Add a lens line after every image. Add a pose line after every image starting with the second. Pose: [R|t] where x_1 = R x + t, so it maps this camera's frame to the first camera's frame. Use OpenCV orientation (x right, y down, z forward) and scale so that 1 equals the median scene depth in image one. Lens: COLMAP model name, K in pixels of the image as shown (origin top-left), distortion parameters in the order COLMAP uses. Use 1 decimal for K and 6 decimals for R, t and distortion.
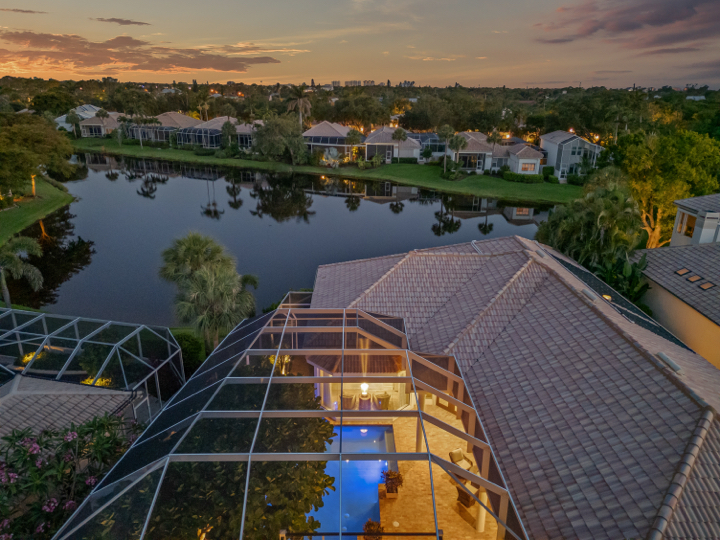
lens RADIAL K [[503.8, 0, 360.0], [0, 503.8, 270.0], [0, 0, 1]] dist [0.079918, -0.082355]
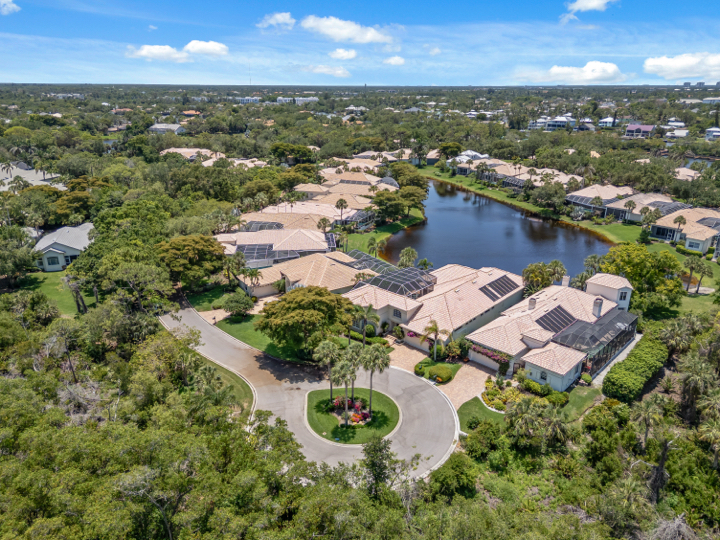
lens RADIAL K [[494.9, 0, 360.1], [0, 494.9, 298.0], [0, 0, 1]] dist [0.058424, -0.077965]
pose [[0.726510, 0.261684, -0.635378, 0.411600], [-0.227136, 0.964126, 0.137367, -0.028398], [0.648531, 0.044518, 0.759885, -0.464128]]
